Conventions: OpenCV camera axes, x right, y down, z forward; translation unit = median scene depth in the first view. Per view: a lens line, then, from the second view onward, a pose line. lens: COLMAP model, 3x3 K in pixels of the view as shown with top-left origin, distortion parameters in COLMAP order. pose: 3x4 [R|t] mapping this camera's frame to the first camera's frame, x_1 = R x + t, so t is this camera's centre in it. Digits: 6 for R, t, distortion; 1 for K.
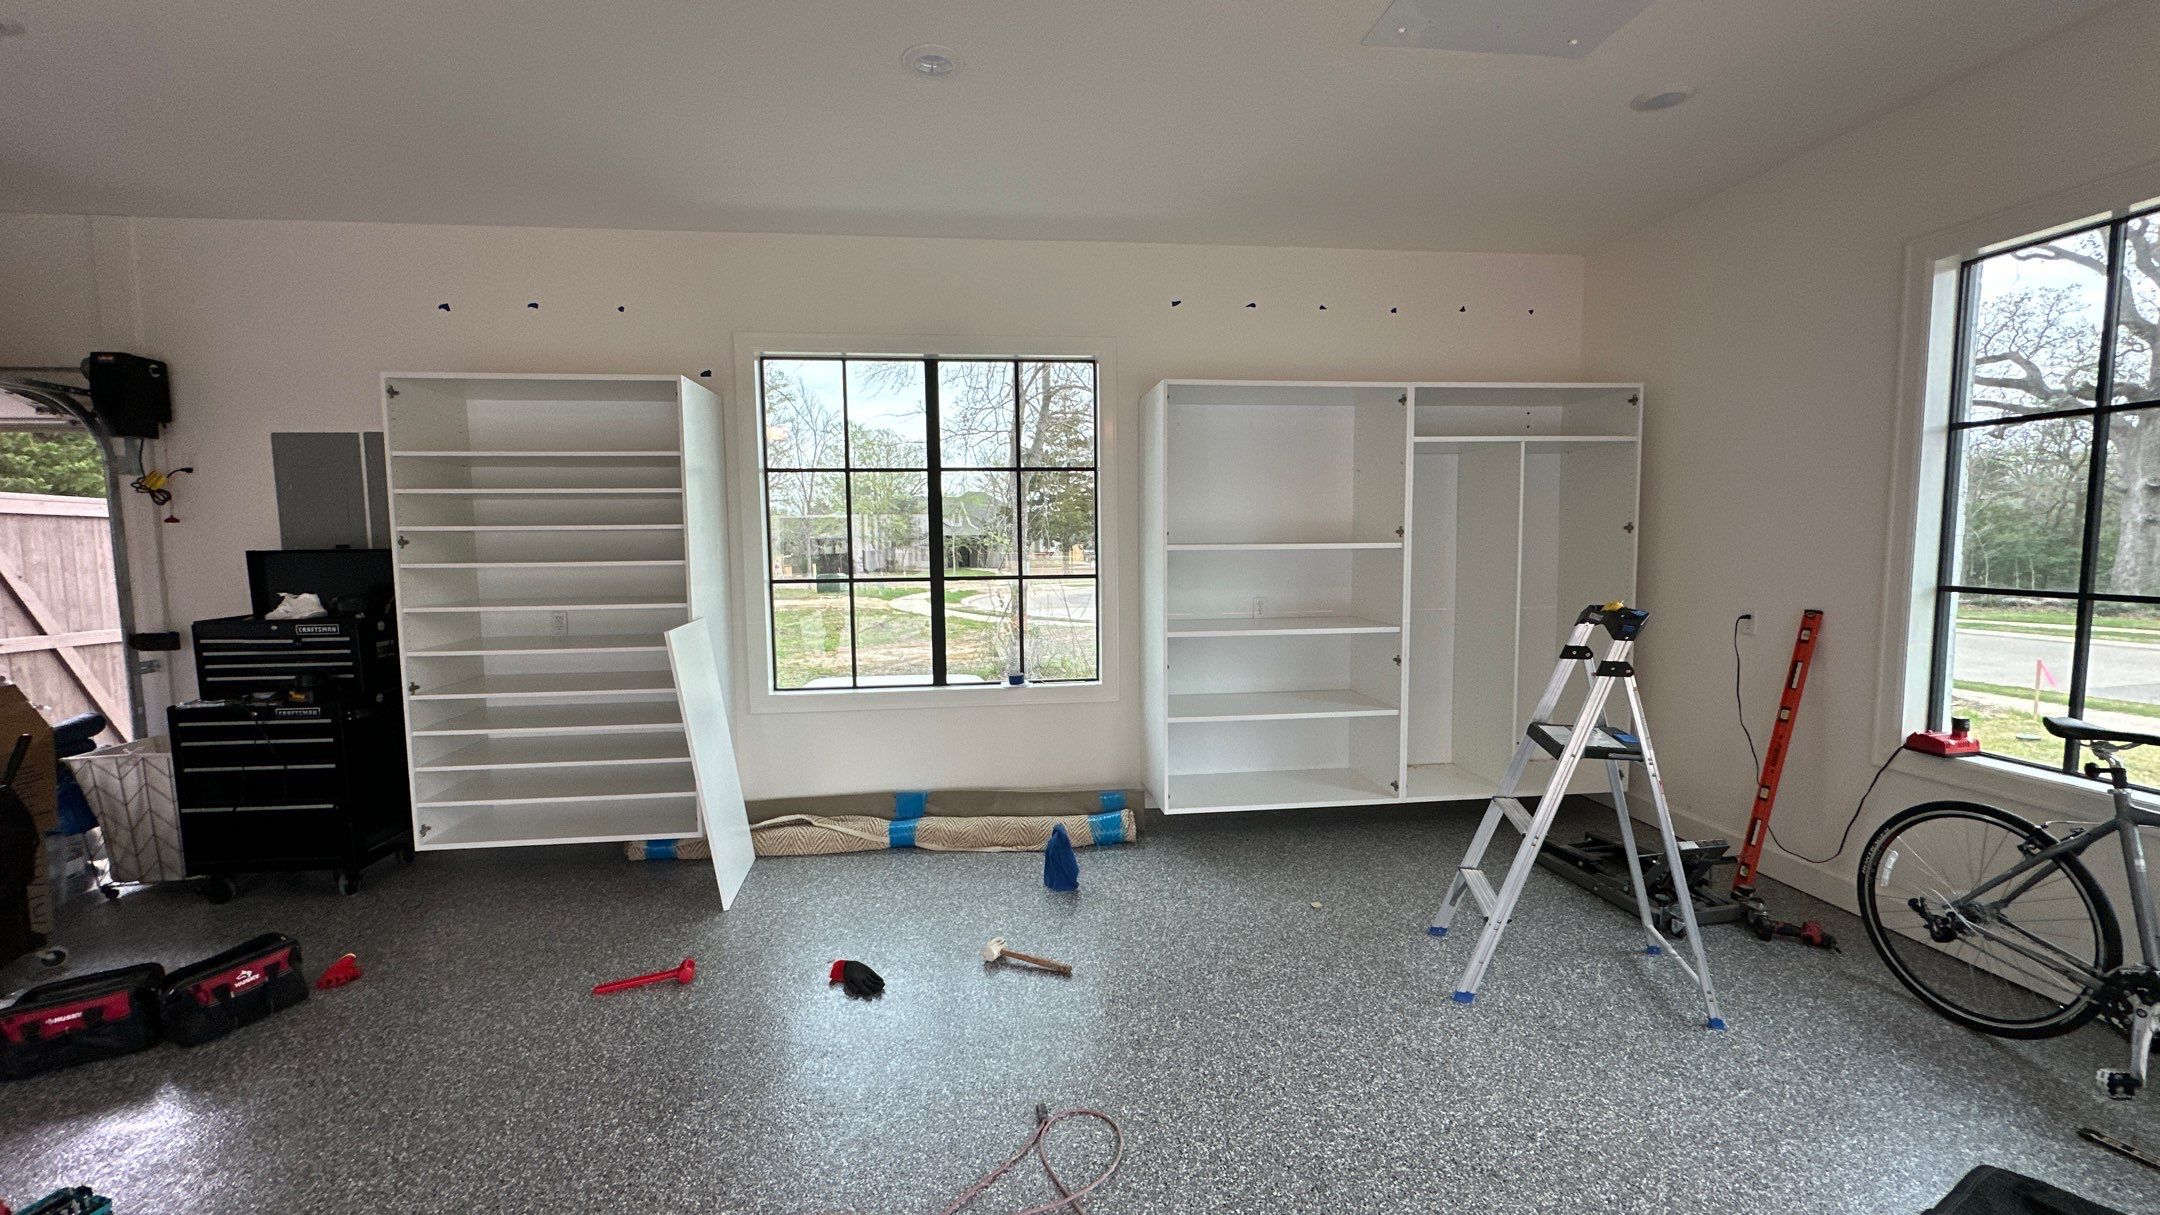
lens RADIAL K [[855.8, 0, 1082.5], [0, 855.8, 607.7], [0, 0, 1]] dist [0.000432, 0.000011]
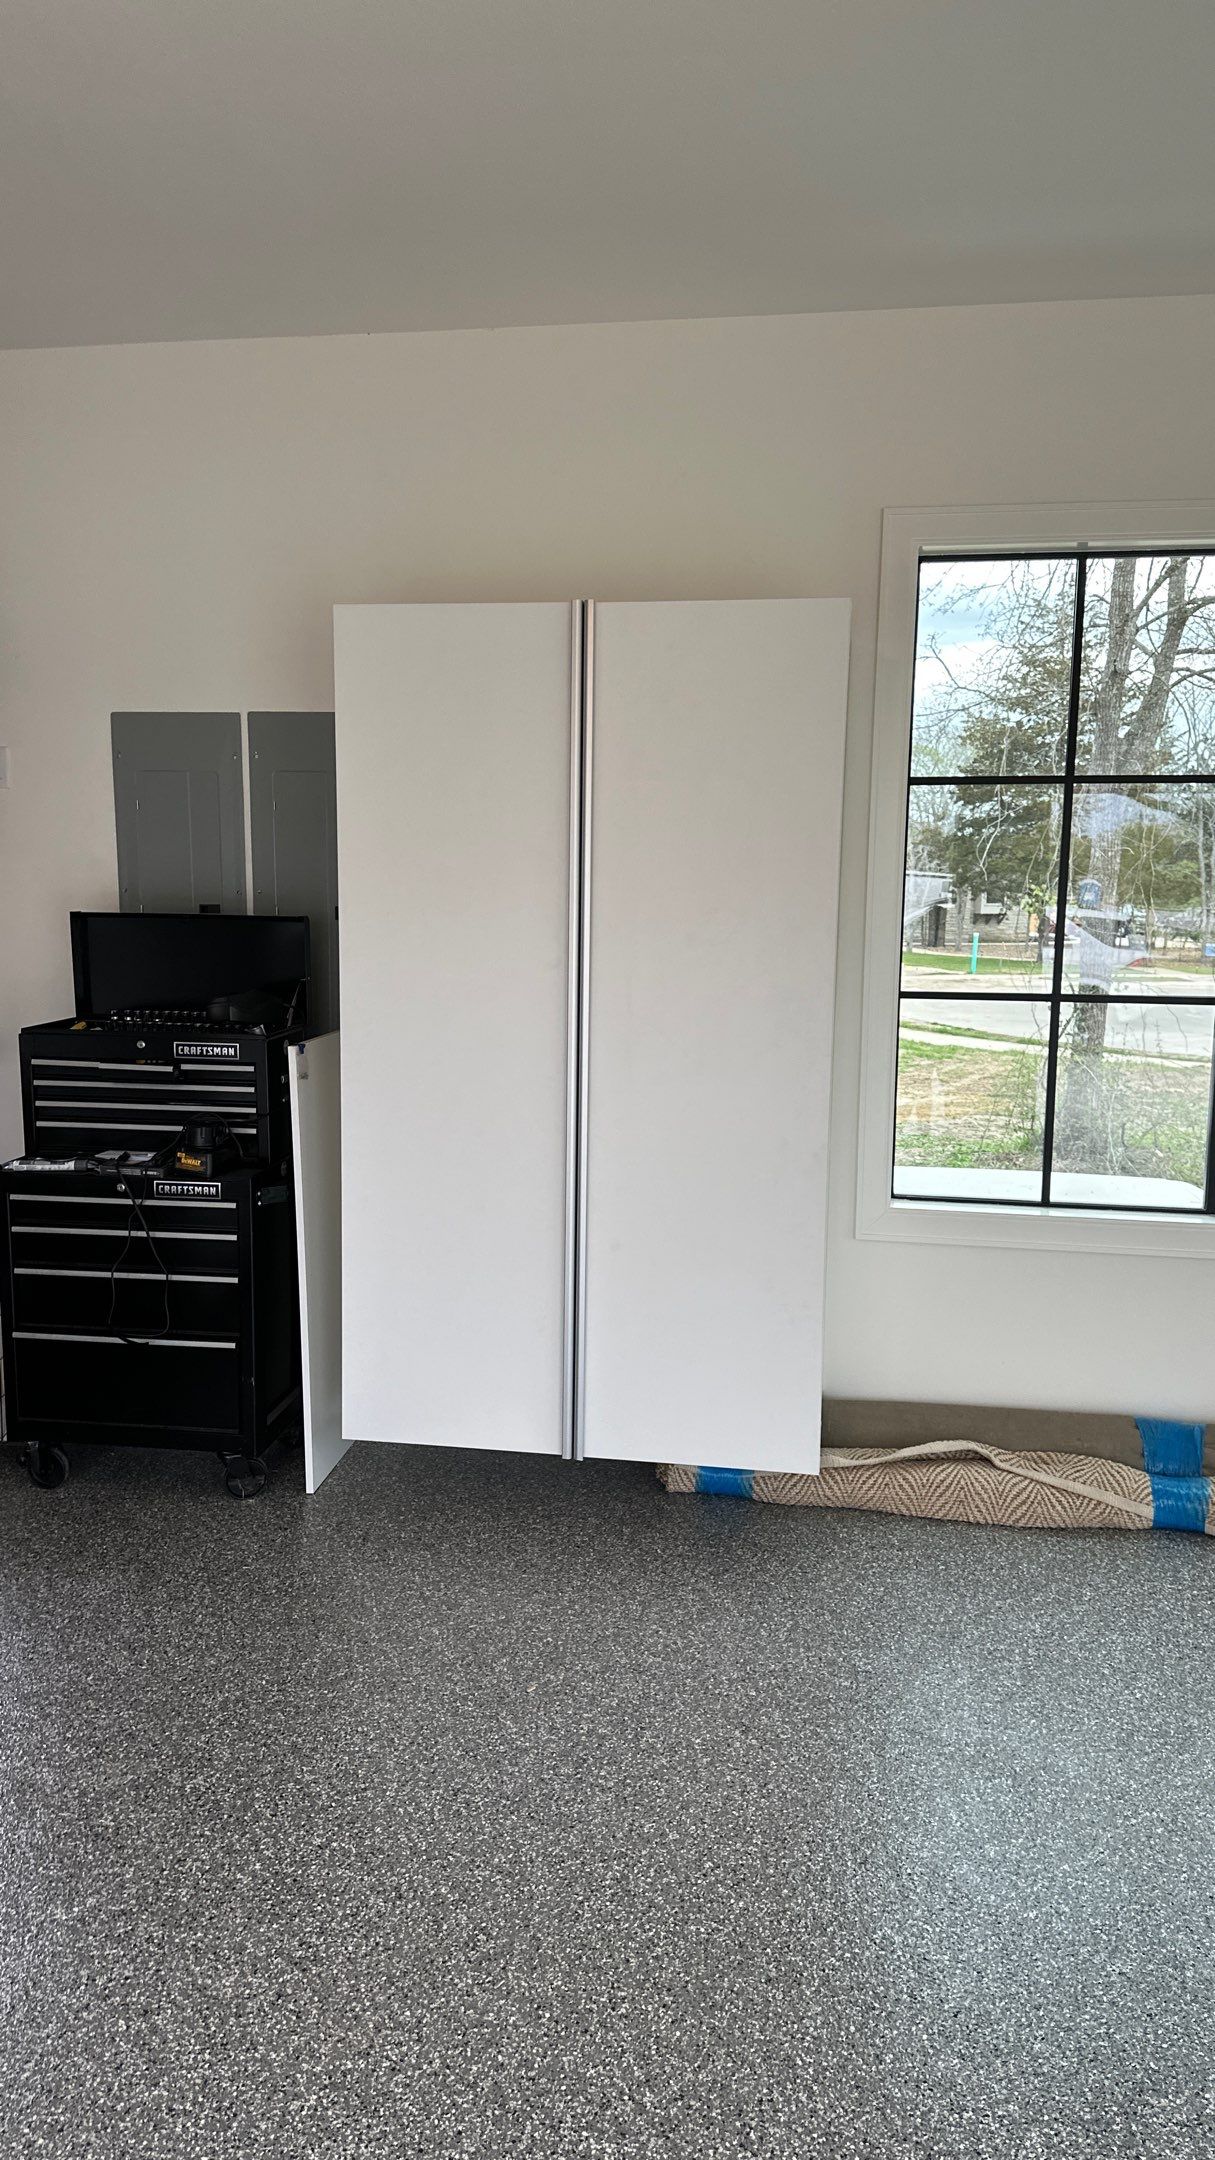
lens RADIAL K [[1499.9, 0, 611.0], [0, 1499.9, 1087.3], [0, 0, 1]] dist [0.143725, -0.254121]
pose [[0.963341, 0.059506, -0.261598, -0.326498], [-0.045154, 0.997144, 0.060543, -0.024167], [0.264454, -0.046511, 0.963276, 0.057071]]
